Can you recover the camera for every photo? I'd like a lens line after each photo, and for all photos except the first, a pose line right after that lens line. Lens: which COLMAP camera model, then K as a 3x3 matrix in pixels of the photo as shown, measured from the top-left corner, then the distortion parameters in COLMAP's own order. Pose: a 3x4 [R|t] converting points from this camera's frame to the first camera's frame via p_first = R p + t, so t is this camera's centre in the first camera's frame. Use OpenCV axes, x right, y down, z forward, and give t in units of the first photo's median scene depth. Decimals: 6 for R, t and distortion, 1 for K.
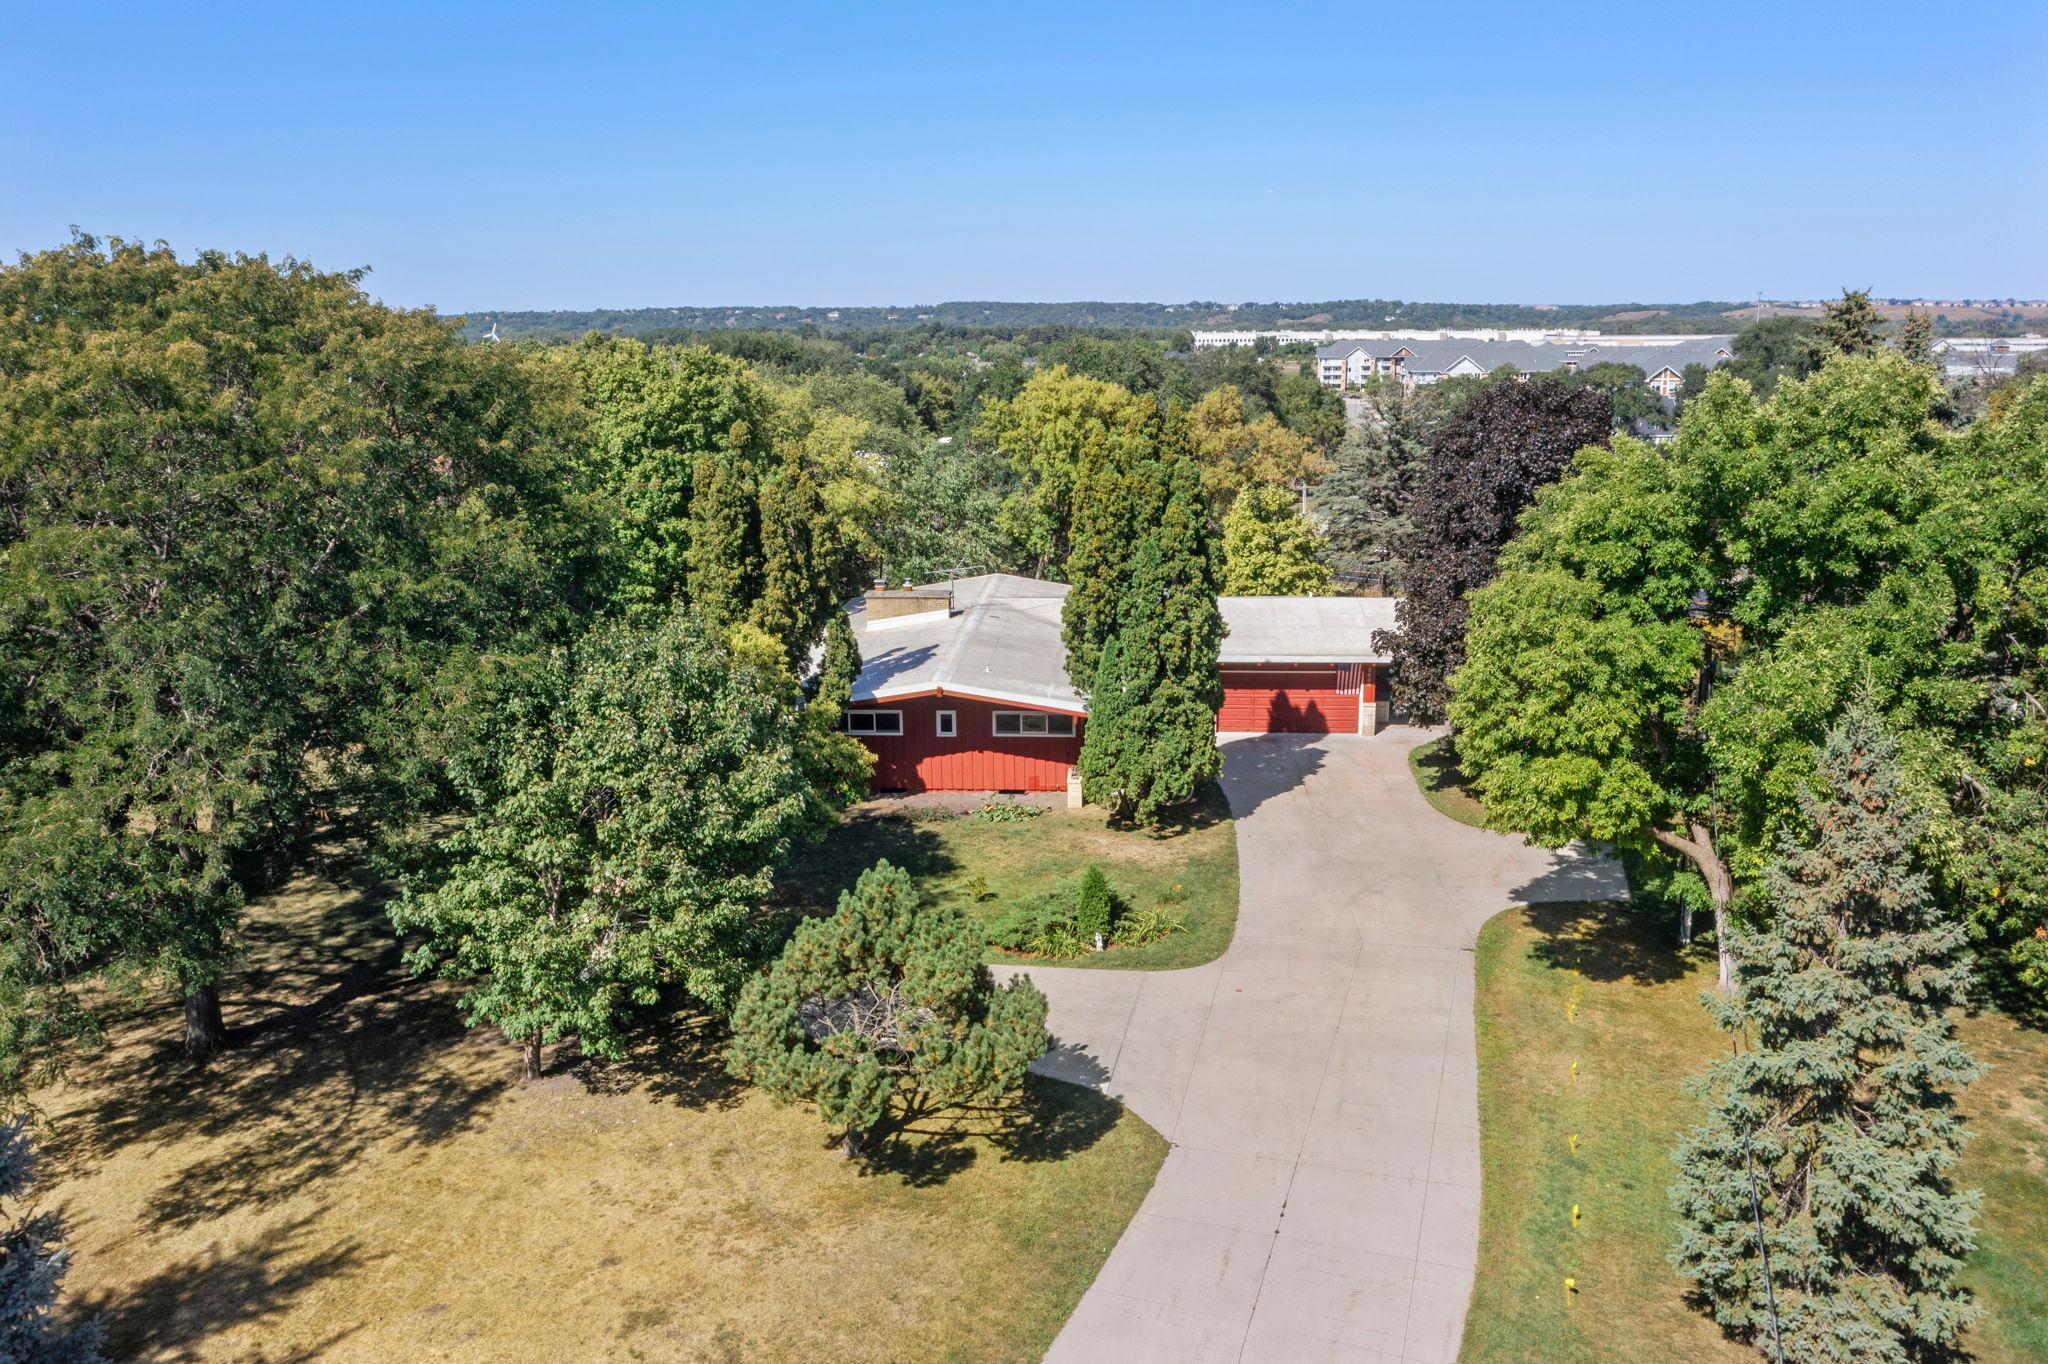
lens RADIAL K [[1679.2, 0, 1024.0], [0, 1679.2, 682.0], [0, 0, 1]] dist [-0.046365, -0.002171]
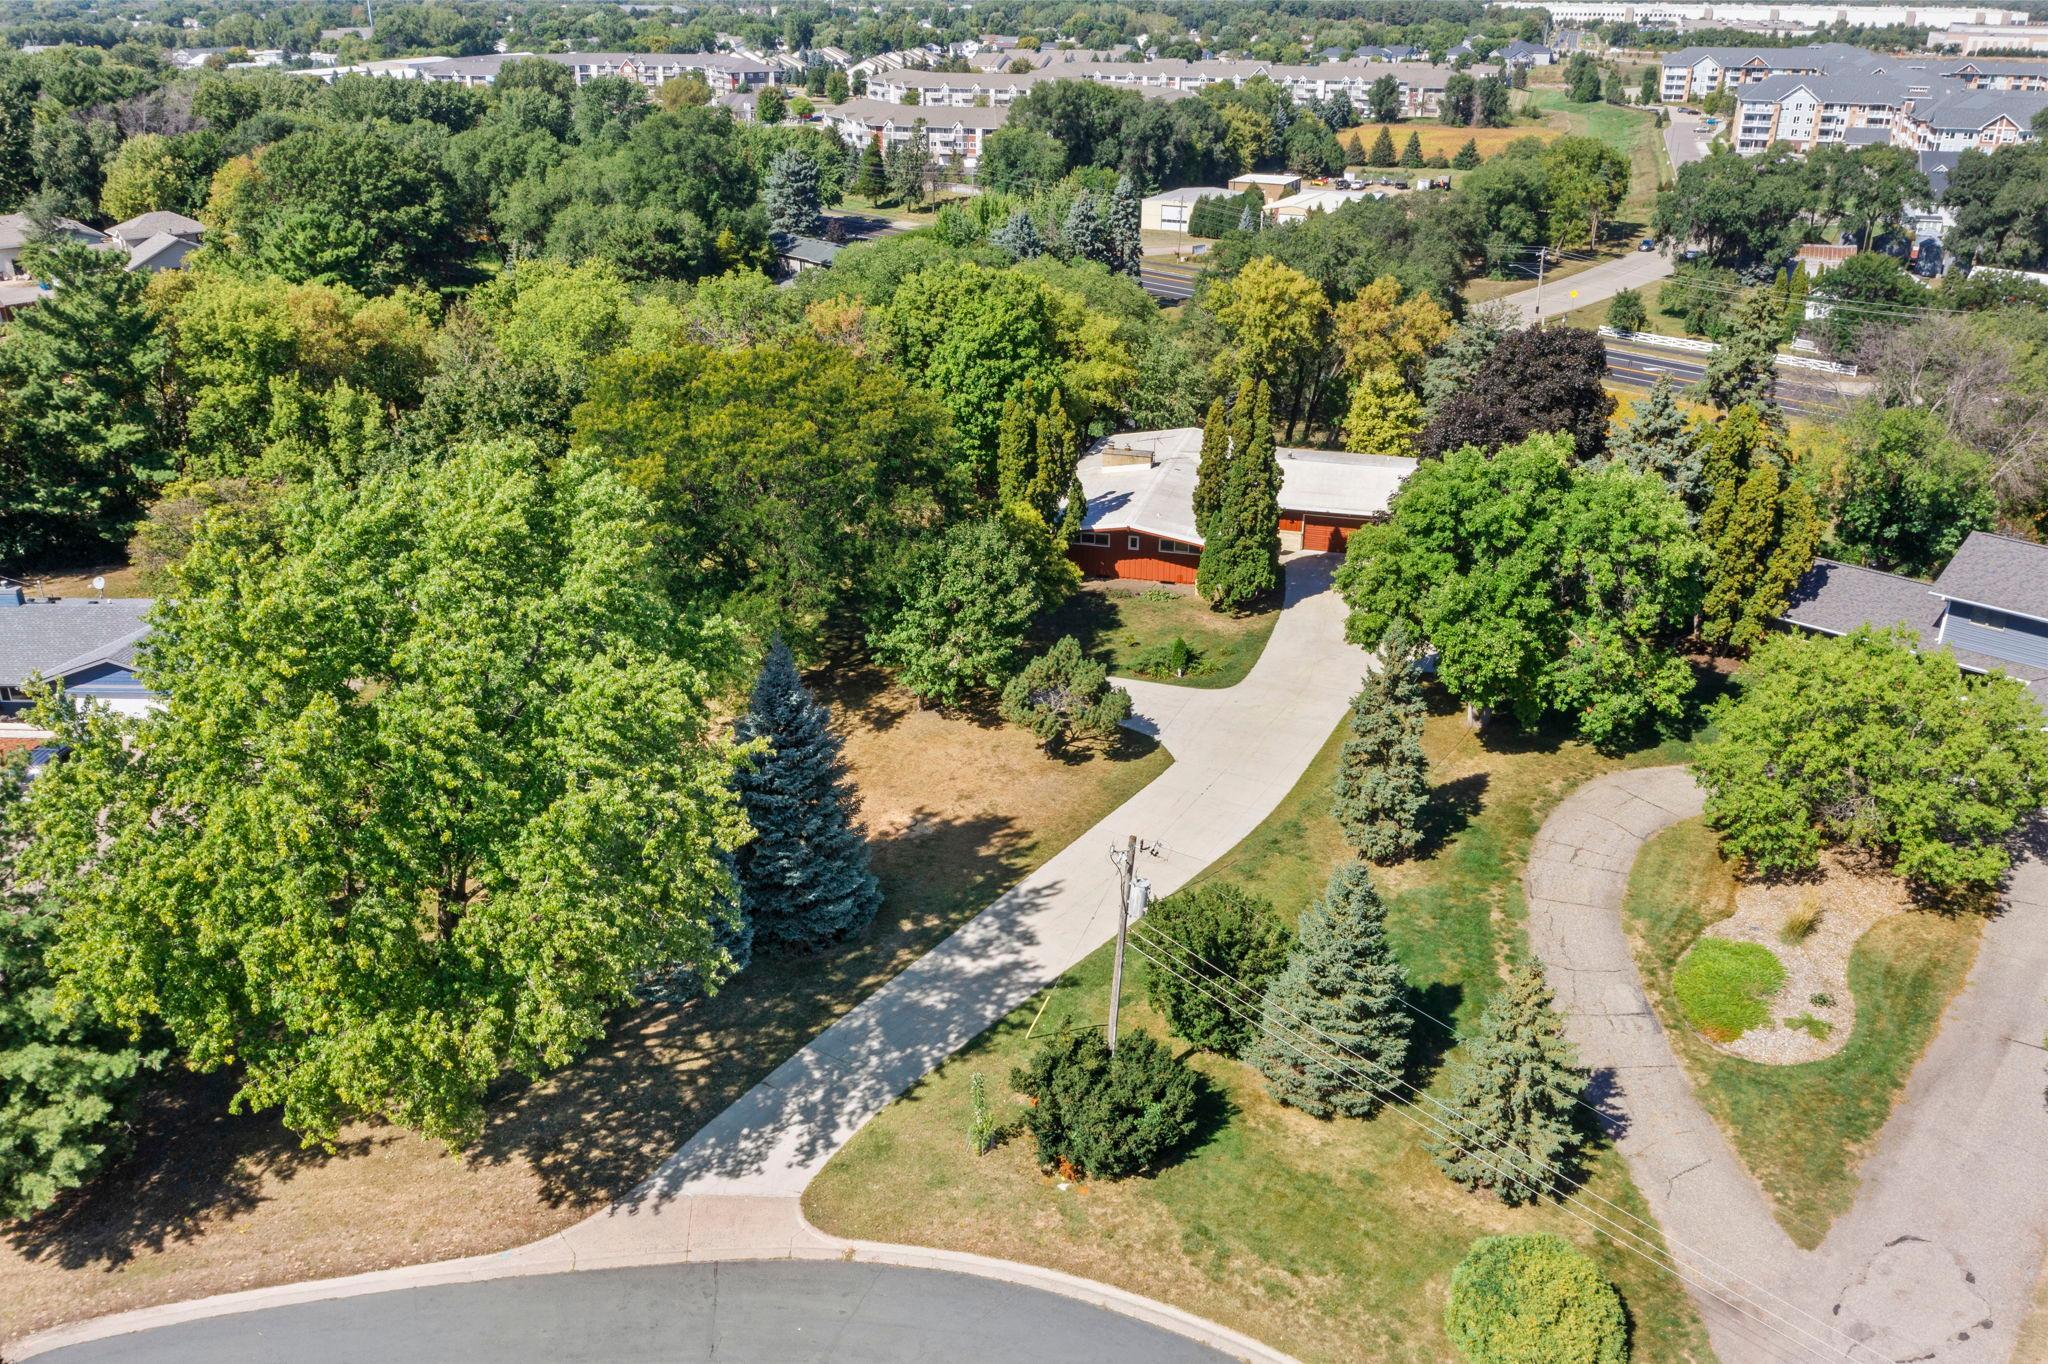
lens RADIAL K [[1679.2, 0, 1024.0], [0, 1679.2, 682.0], [0, 0, 1]] dist [-0.046365, -0.002171]
pose [[0.981159, 0.089950, -0.170985, 0.212008], [-0.055884, 0.979307, 0.194510, -0.228875], [0.184943, -0.181290, 0.965883, -1.055197]]
